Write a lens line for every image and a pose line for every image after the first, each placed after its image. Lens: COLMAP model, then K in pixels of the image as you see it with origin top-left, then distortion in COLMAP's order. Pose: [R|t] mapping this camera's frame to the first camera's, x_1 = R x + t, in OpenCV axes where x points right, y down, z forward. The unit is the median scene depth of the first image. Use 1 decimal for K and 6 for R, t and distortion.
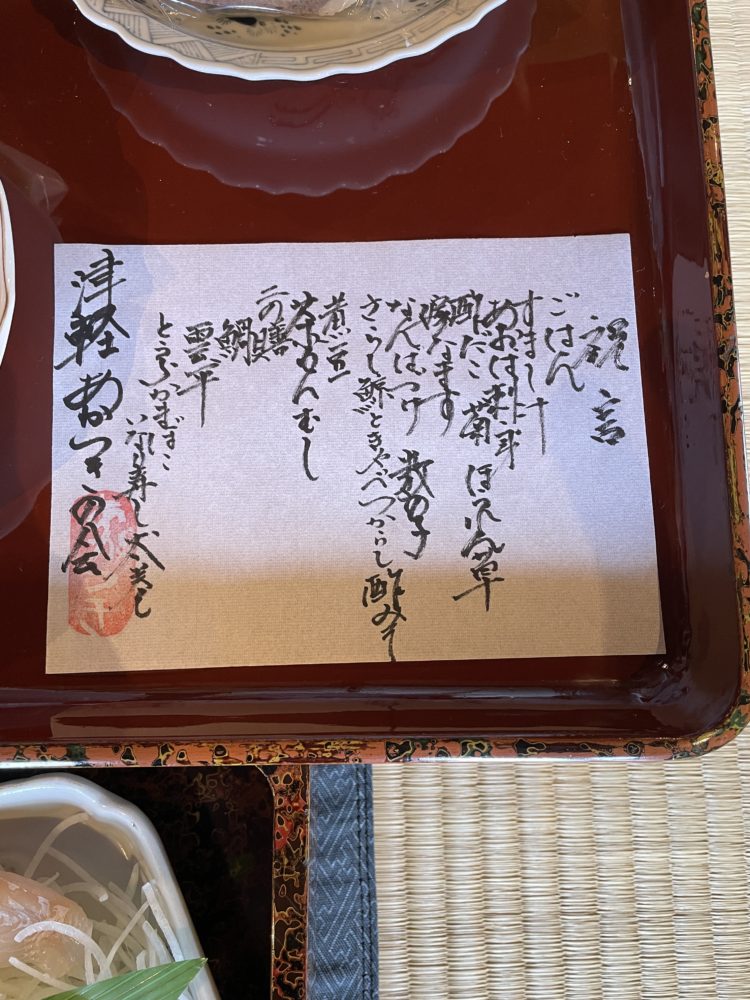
lens RADIAL K [[741.2, 0, 370.9], [0, 741.2, 498.8], [0, 0, 1]] dist [0.036989, -0.082987]
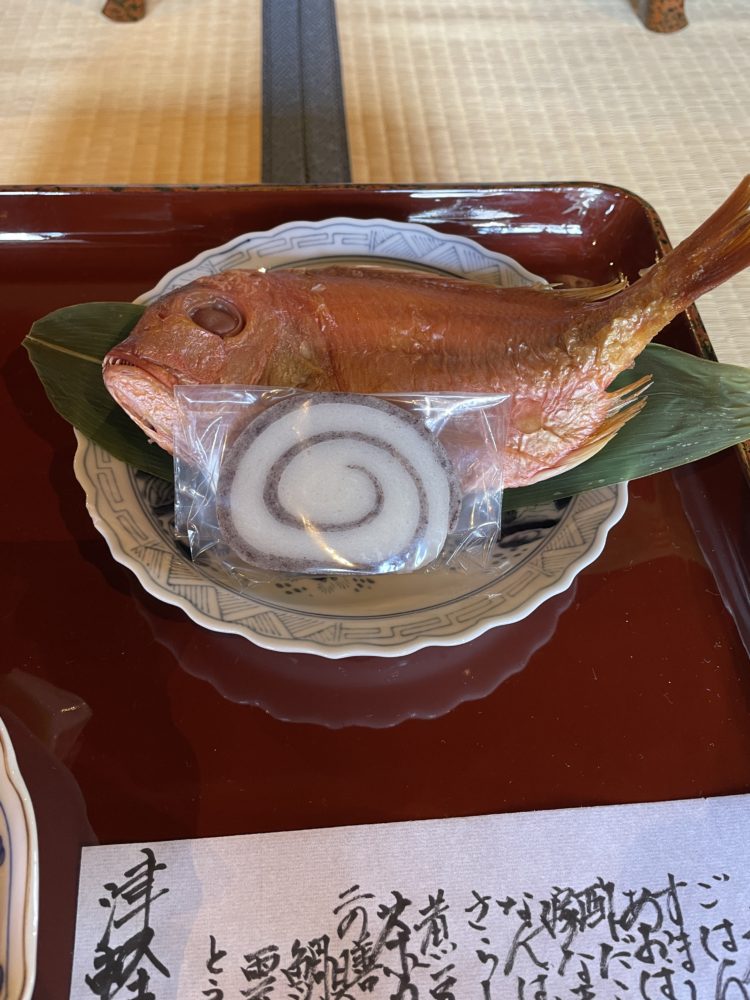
lens RADIAL K [[741.2, 0, 378.6], [0, 741.2, 492.6], [0, 0, 1]] dist [0.036989, -0.082987]
pose [[0.997848, -0.031253, 0.057644, -0.139239], [0.053121, 0.900669, -0.431246, -0.324220], [-0.038440, 0.433380, 0.900391, 0.096545]]
